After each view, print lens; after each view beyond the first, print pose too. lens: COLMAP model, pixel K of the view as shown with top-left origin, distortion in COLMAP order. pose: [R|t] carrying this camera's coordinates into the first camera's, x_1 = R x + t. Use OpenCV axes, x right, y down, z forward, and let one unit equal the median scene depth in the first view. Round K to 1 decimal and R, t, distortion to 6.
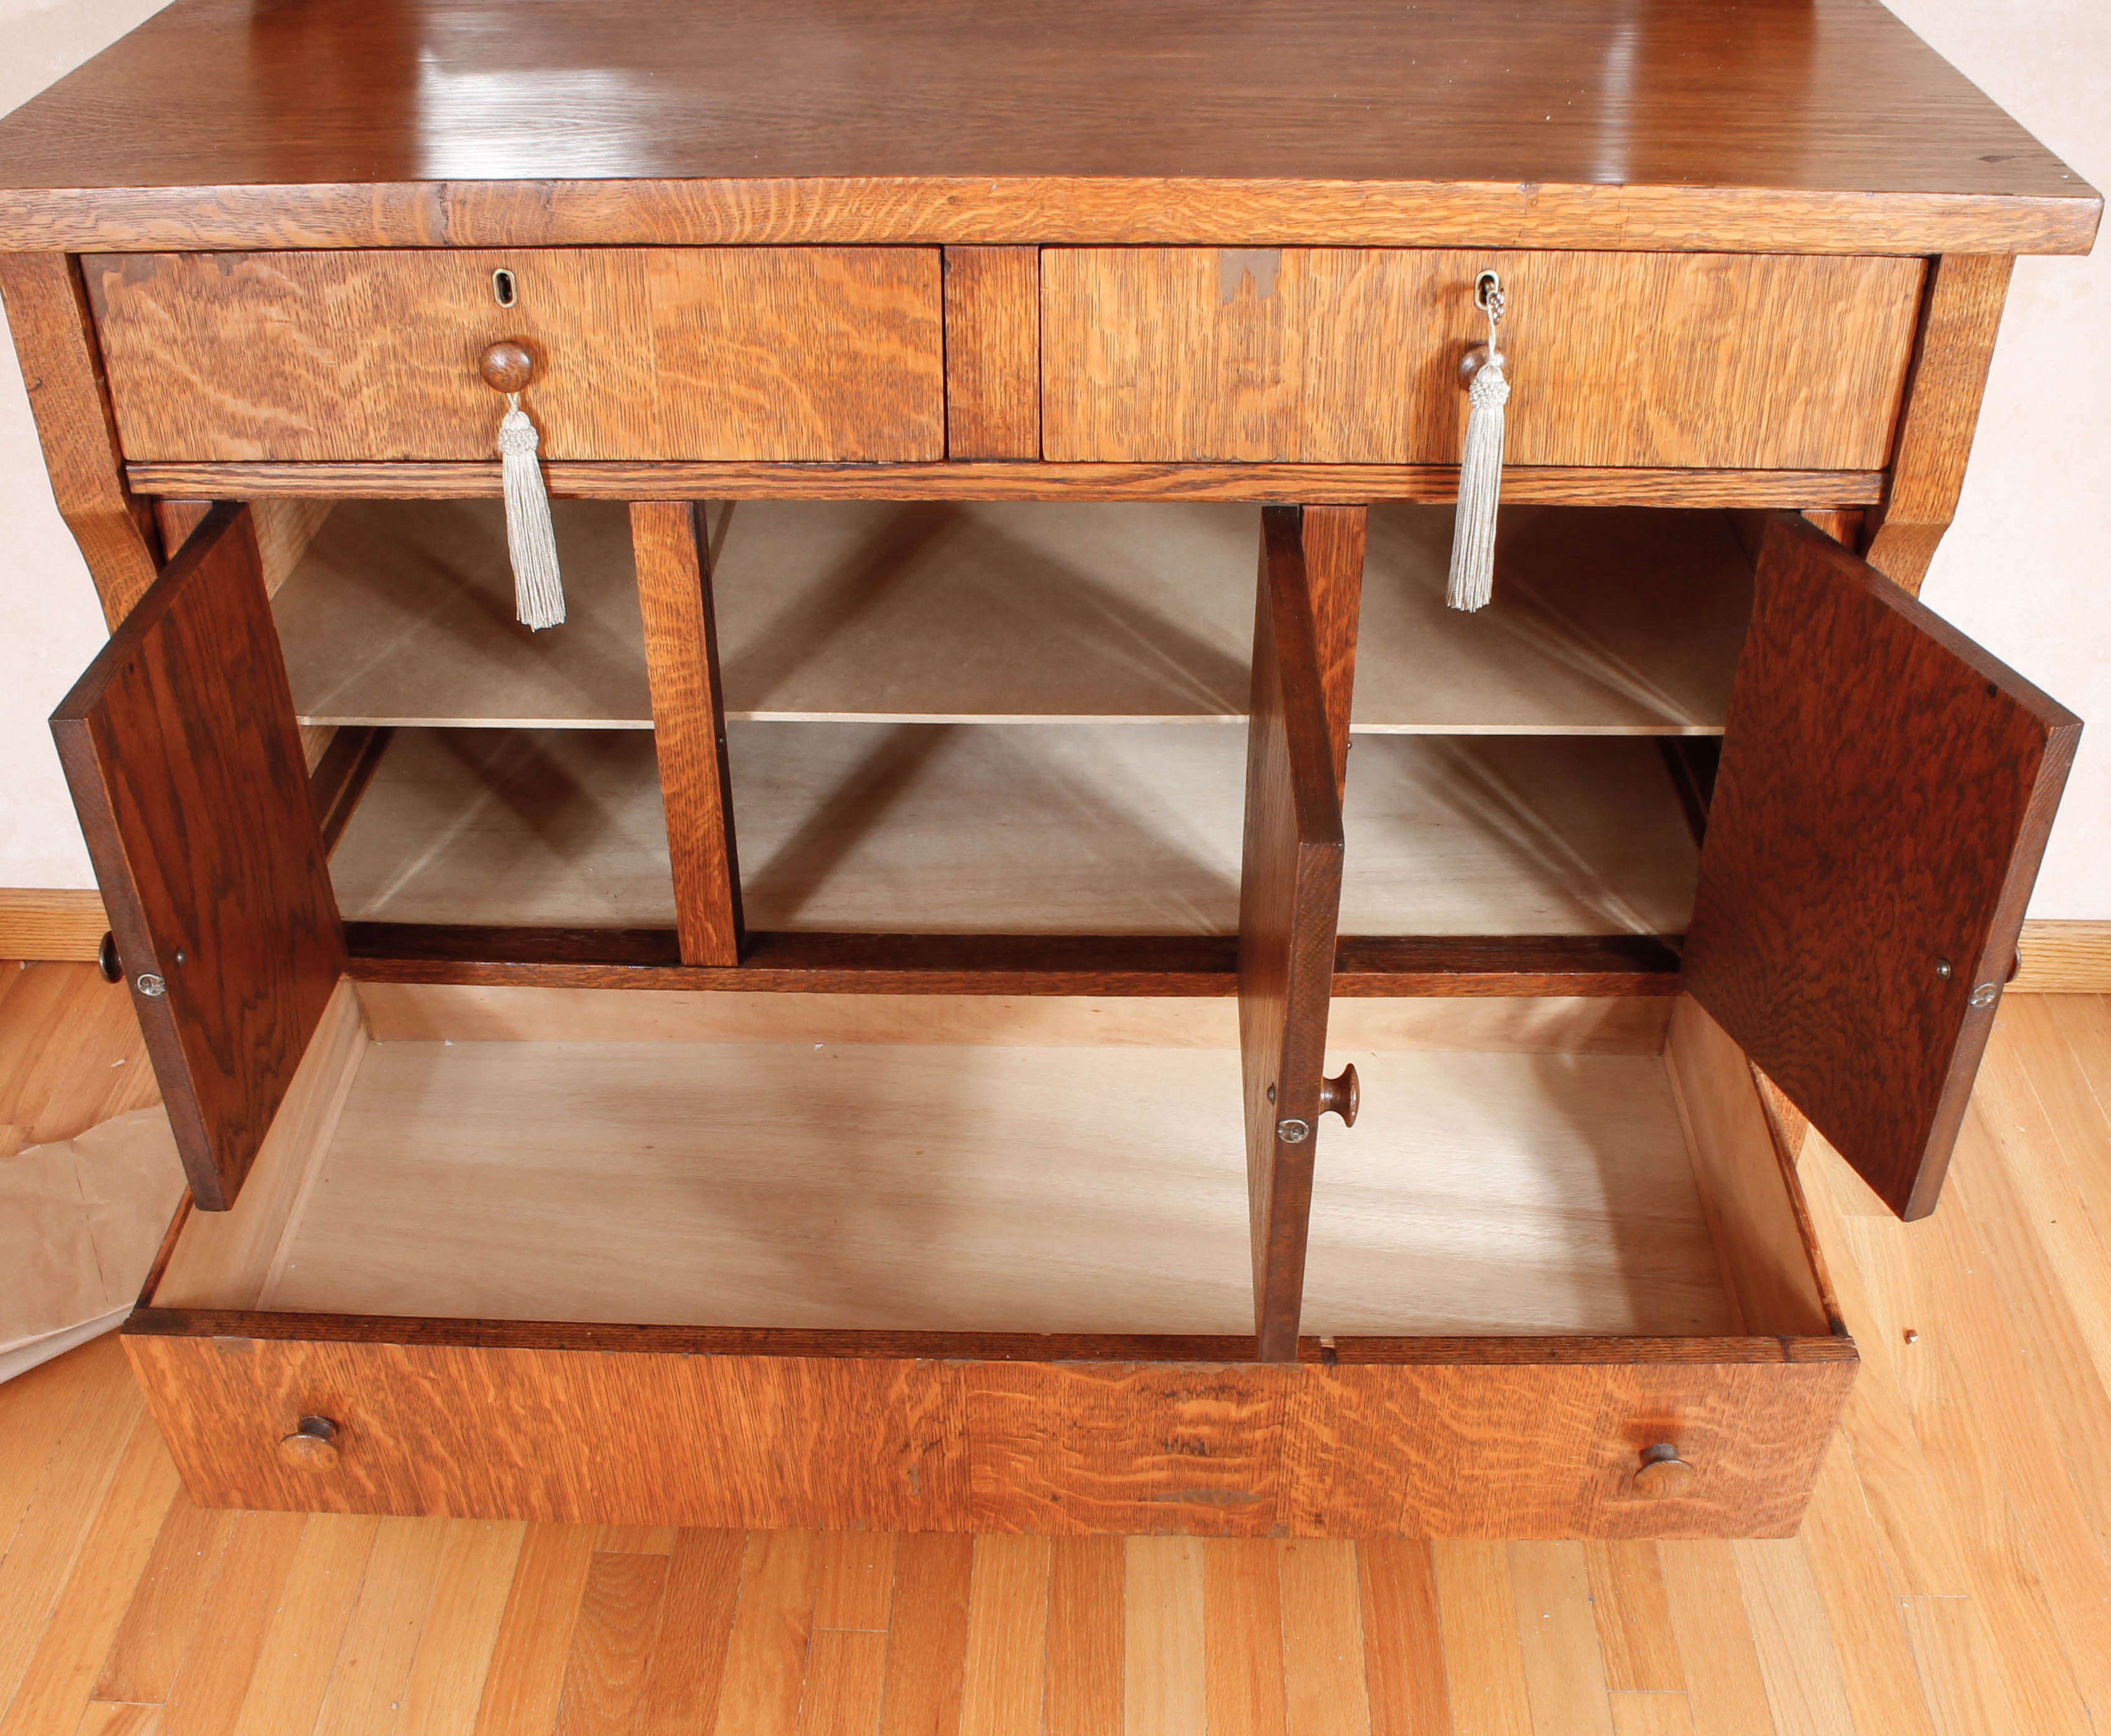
lens RADIAL K [[2253.5, 0, 1020.1], [0, 2253.5, 903.7], [0, 0, 1]] dist [-0.128047, 0.000000]
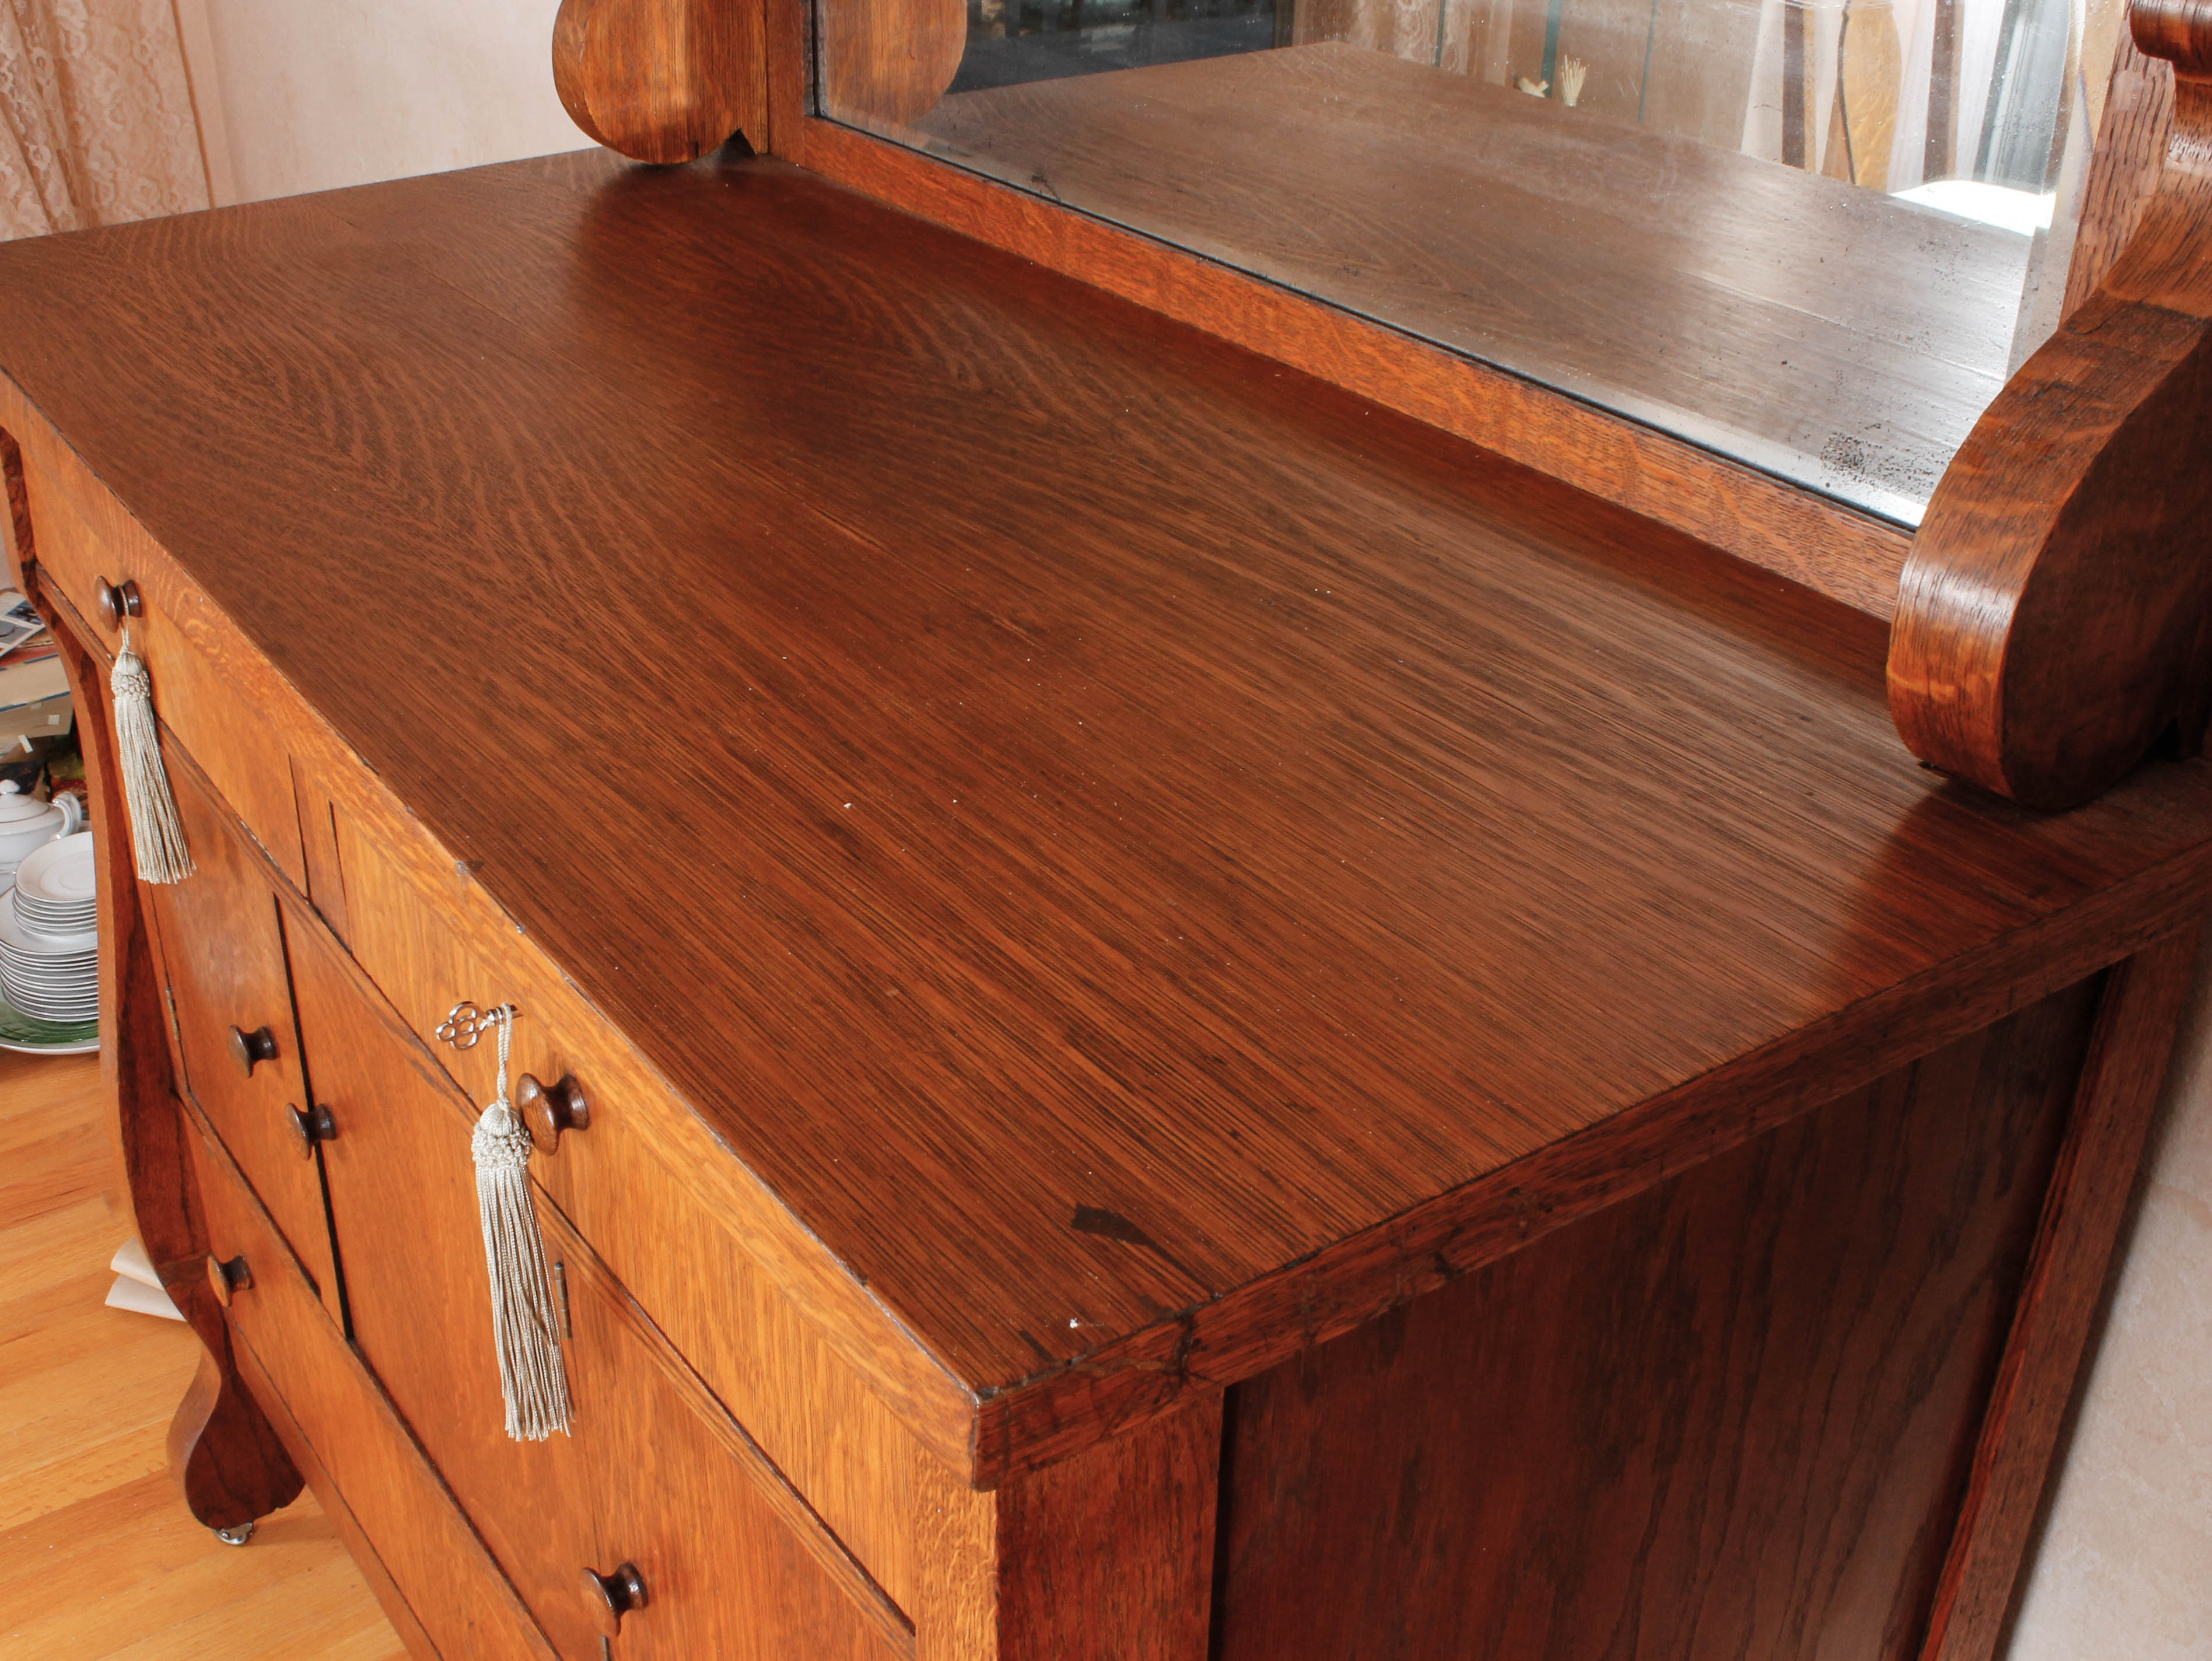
lens RADIAL K [[2496.7, 0, 974.7], [0, 2496.7, 867.0], [0, 0, 1]] dist [-0.096177, 0.000000]
pose [[0.571822, 0.410771, -0.710131, 0.731562], [-0.476786, 0.870818, 0.119796, -0.430233], [0.667604, 0.270079, 0.693803, 0.541798]]
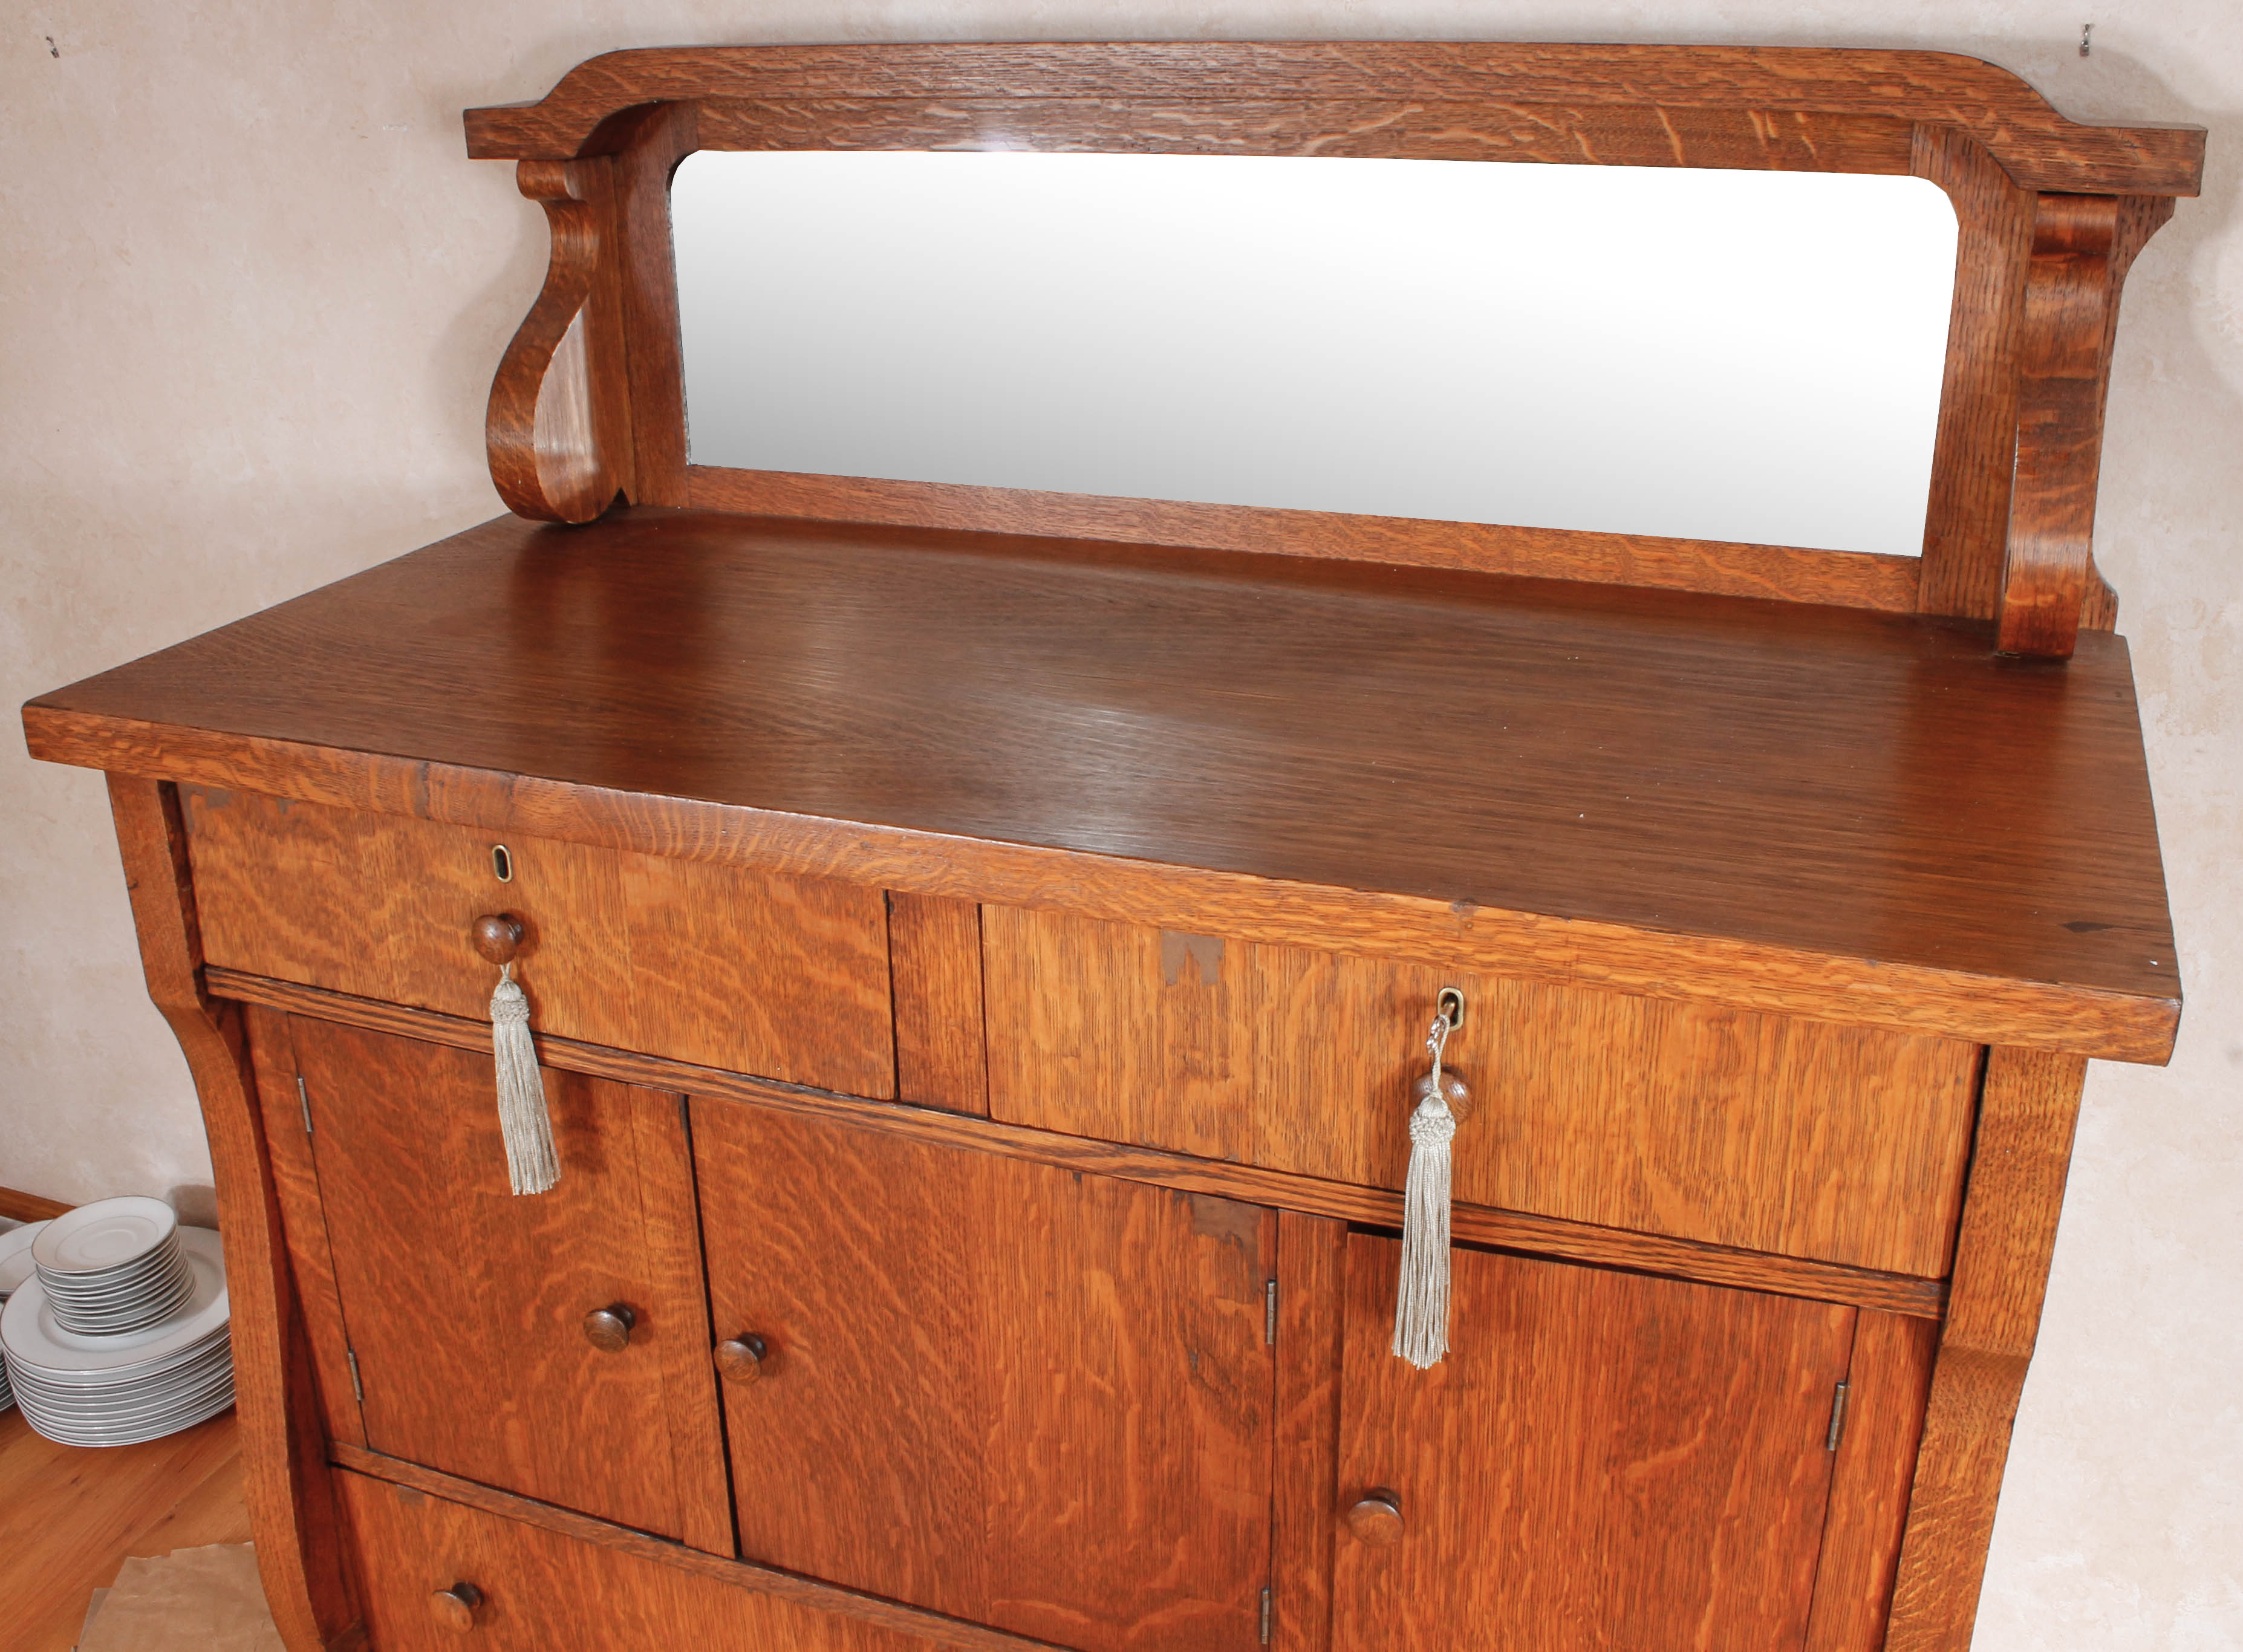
lens RADIAL K [[2179.2, 0, 1130.6], [0, 2179.2, 823.3], [0, 0, 1]] dist [-0.130887, 0.000000]
pose [[0.945686, 0.118120, -0.302863, 0.323657], [-0.185414, 0.961240, -0.204057, -0.142268], [0.267021, 0.249129, 0.930932, 0.147779]]
